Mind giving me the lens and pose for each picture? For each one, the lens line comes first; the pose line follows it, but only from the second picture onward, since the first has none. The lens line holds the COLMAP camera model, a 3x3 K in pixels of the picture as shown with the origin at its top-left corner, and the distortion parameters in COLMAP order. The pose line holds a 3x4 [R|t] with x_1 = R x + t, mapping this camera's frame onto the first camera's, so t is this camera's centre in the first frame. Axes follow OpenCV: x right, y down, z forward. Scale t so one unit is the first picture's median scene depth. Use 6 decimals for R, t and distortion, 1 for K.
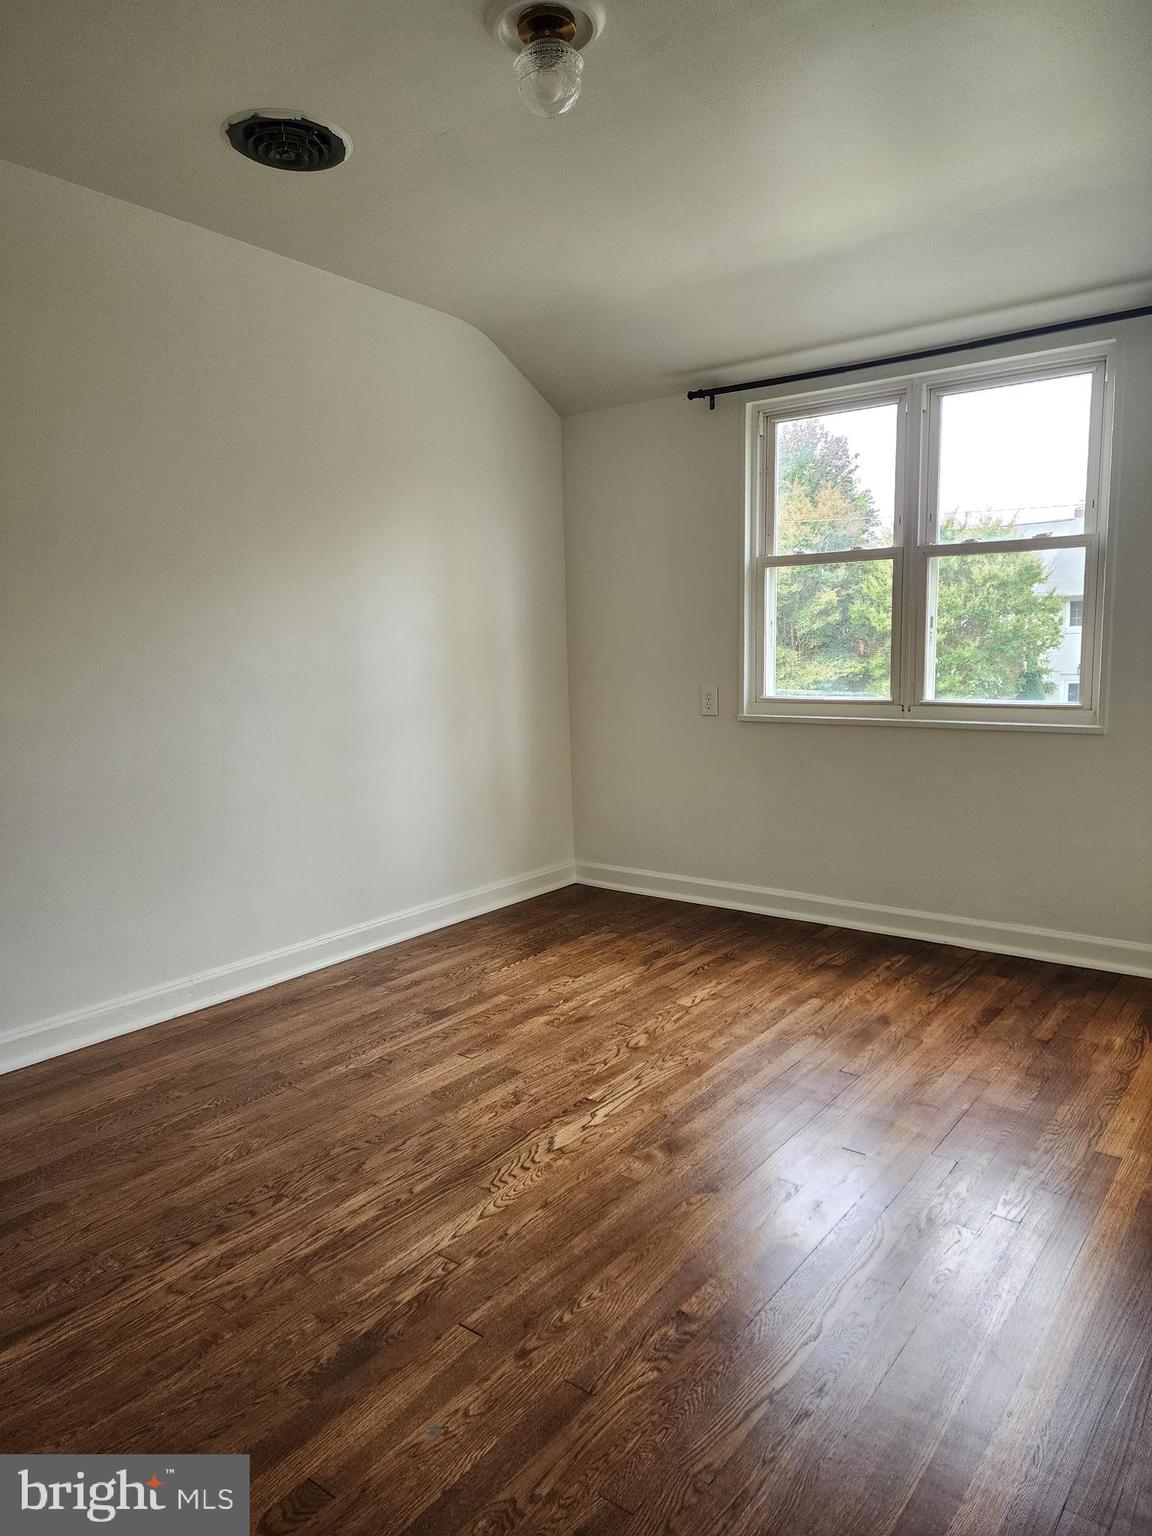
lens RADIAL K [[1019.8, 0, 575.4], [0, 1019.8, 766.3], [0, 0, 1]] dist [0.093632, -0.079038]
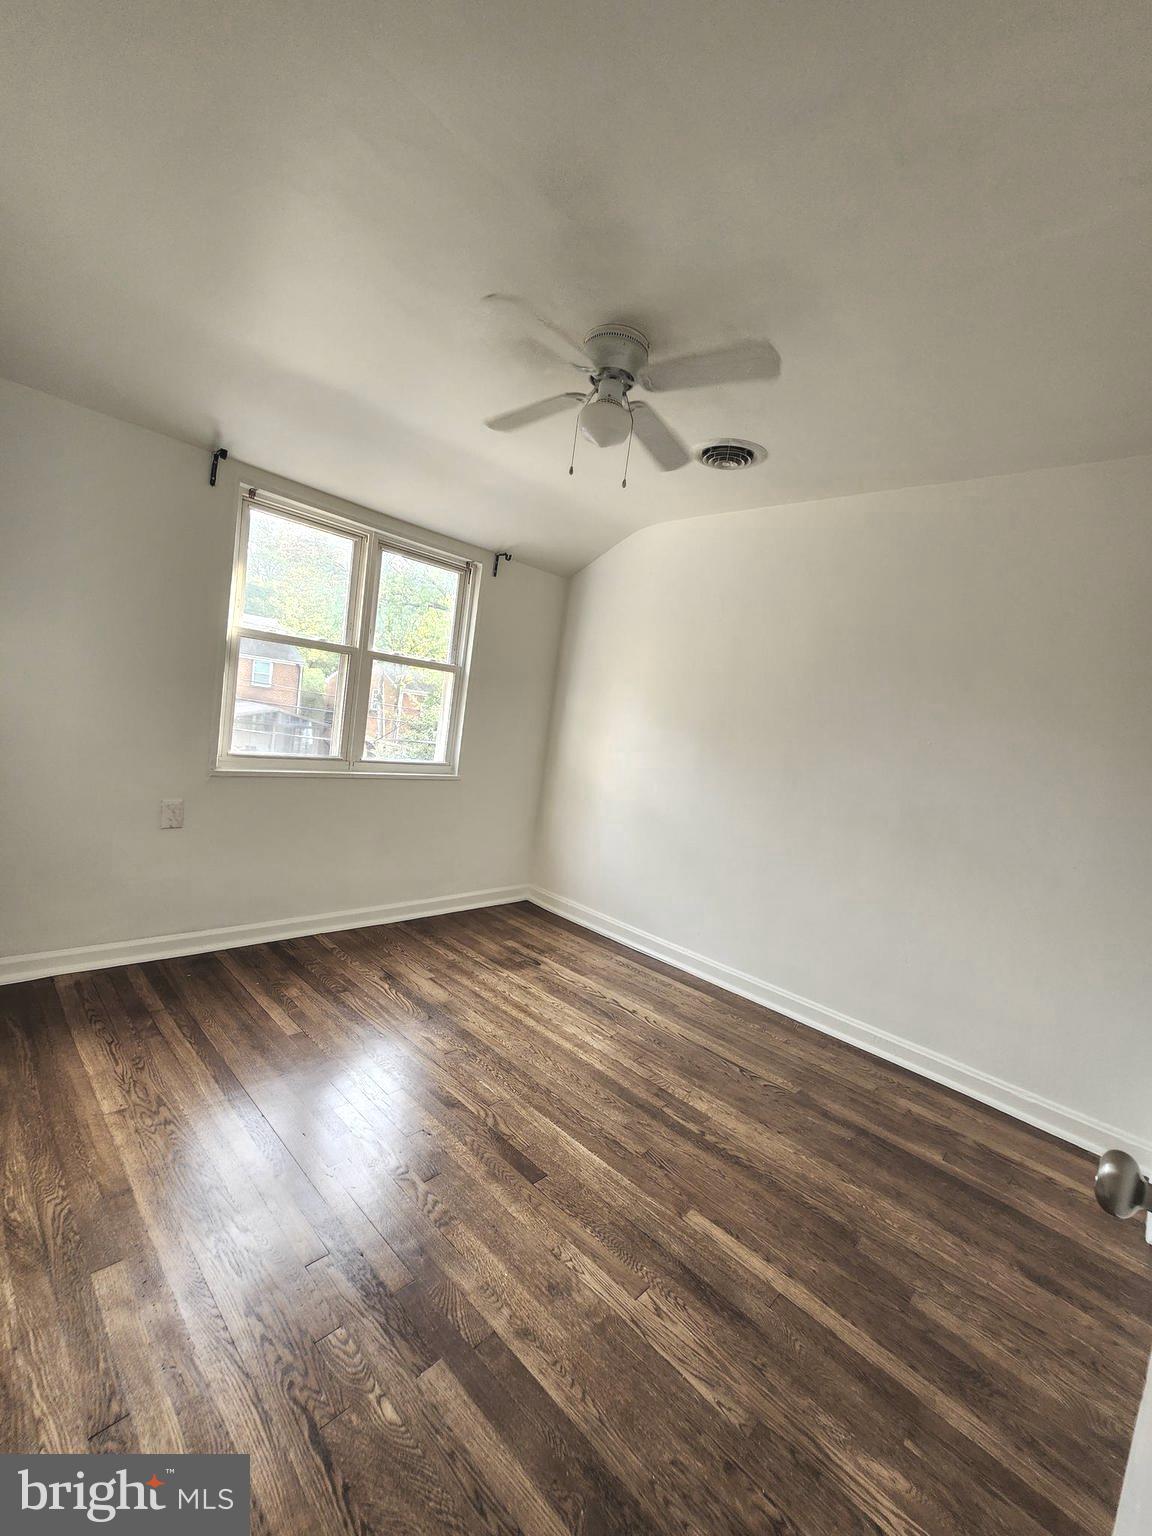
lens RADIAL K [[628.4, 0, 579.3], [0, 628.4, 763.0], [0, 0, 1]] dist [0.001628, 0.000412]
pose [[0.106977, -0.045608, 0.993215, -0.622611], [-0.012243, 0.998811, 0.047184, -0.130929], [-0.994186, -0.017208, 0.106291, 0.782218]]
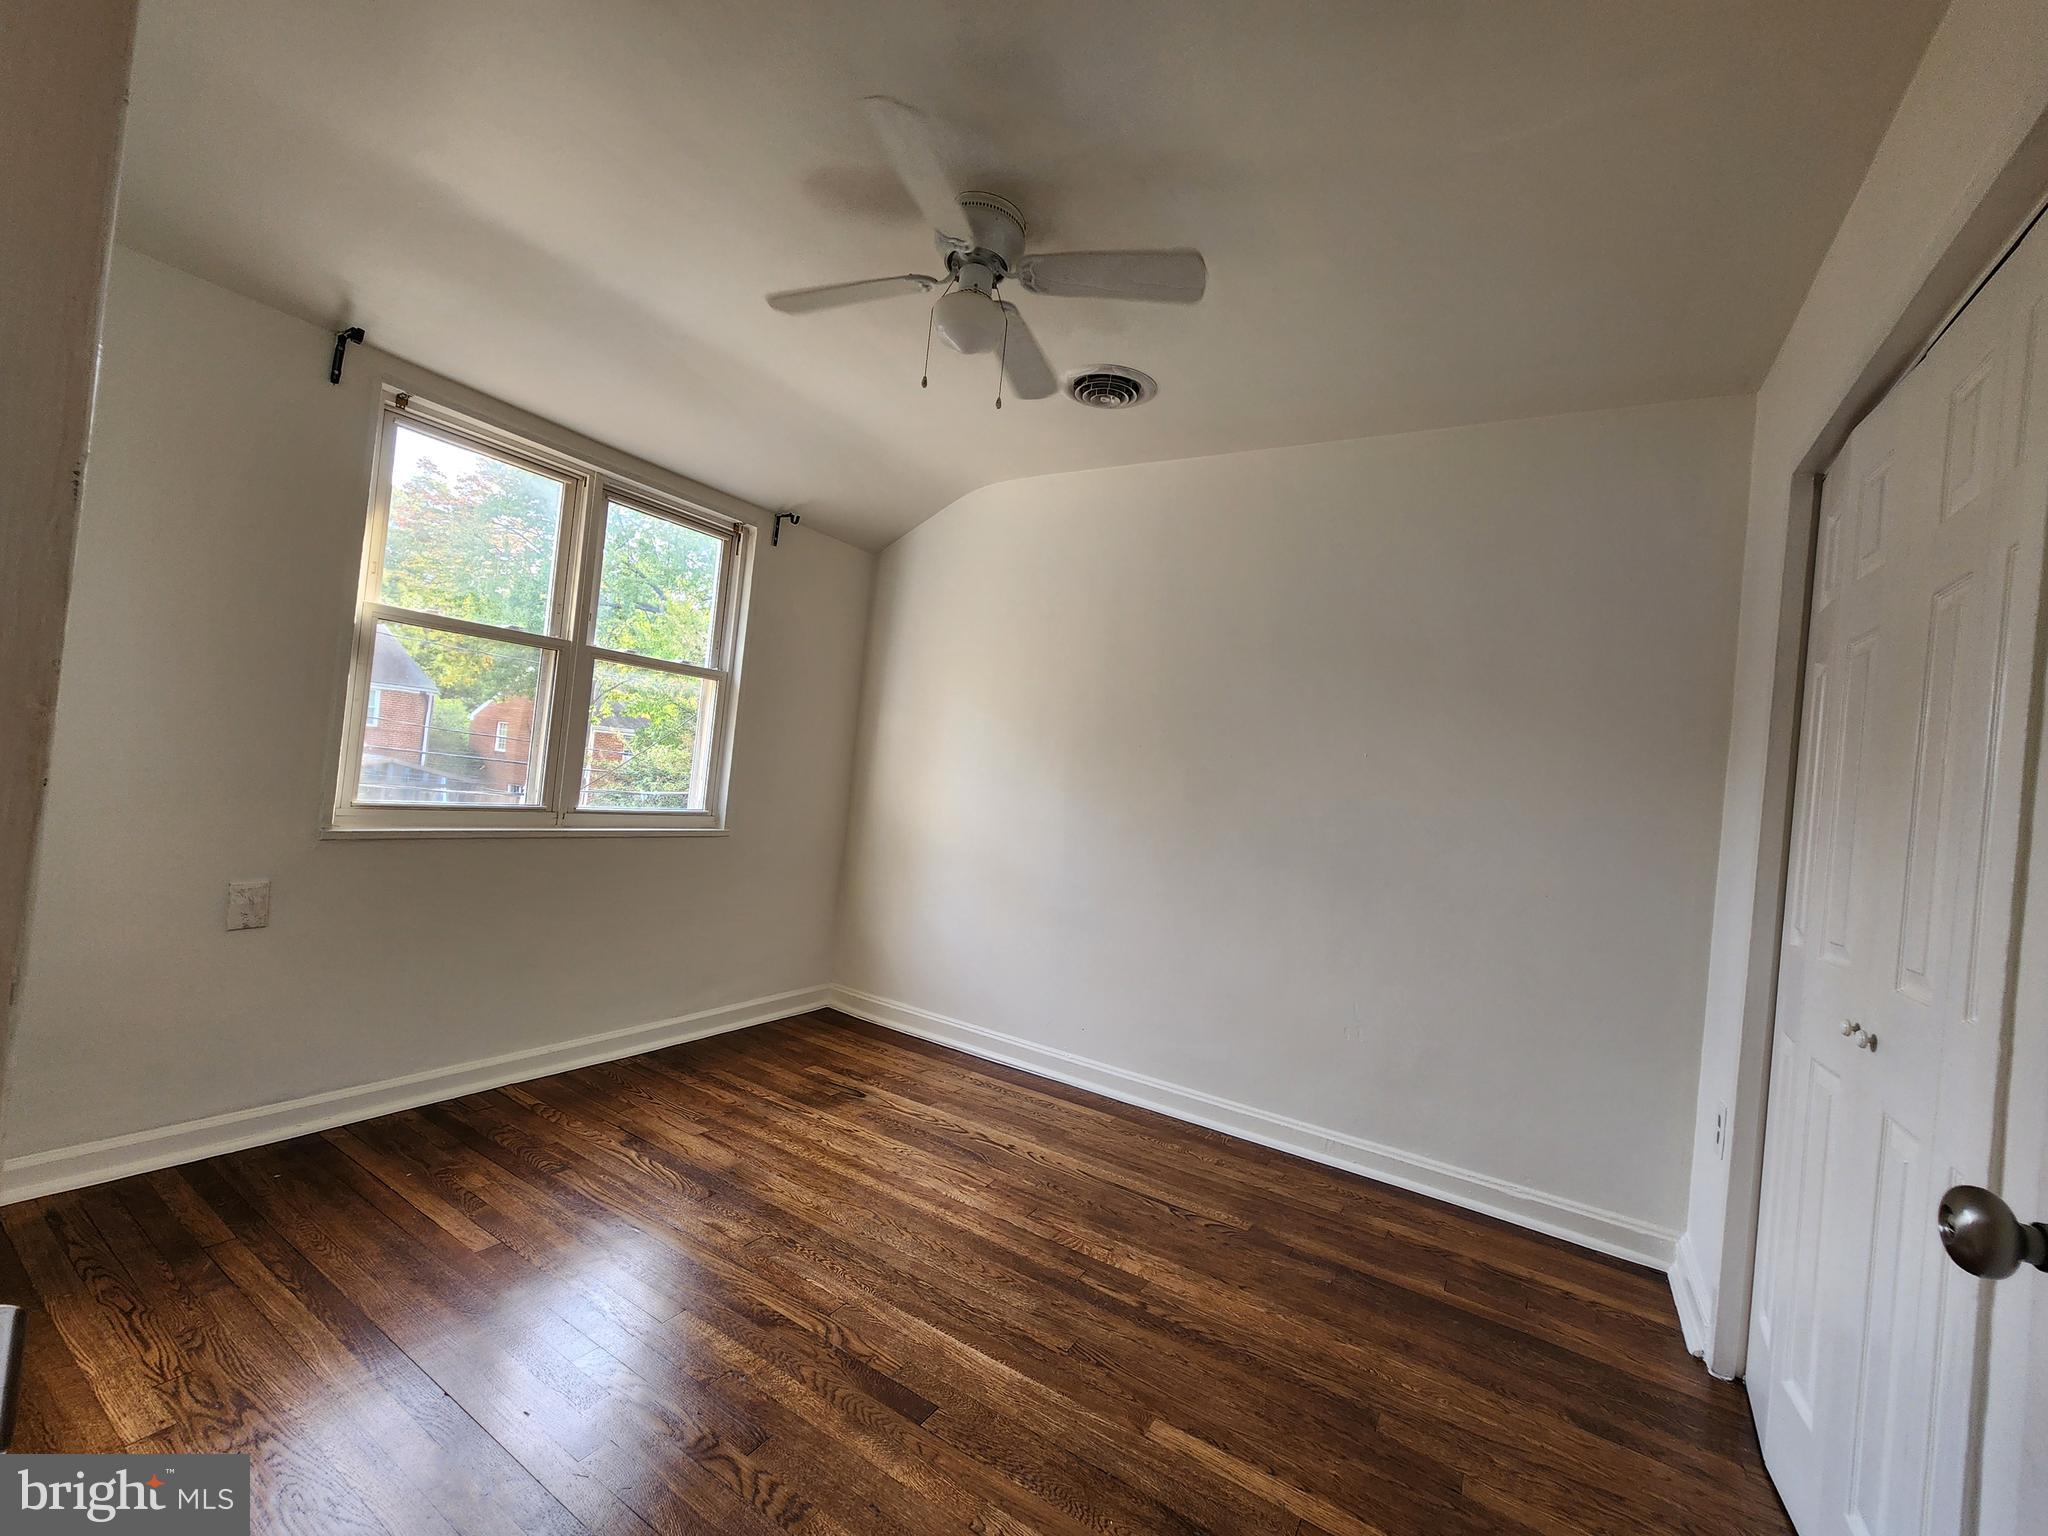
lens RADIAL K [[837.8, 0, 1029.3], [0, 837.8, 760.6], [0, 0, 1]] dist [0.001628, 0.000412]
pose [[-0.101650, 0.026573, 0.994465, -0.588271], [0.020767, 0.999482, -0.024584, -0.101496], [-0.994603, 0.018153, -0.102149, 0.856007]]
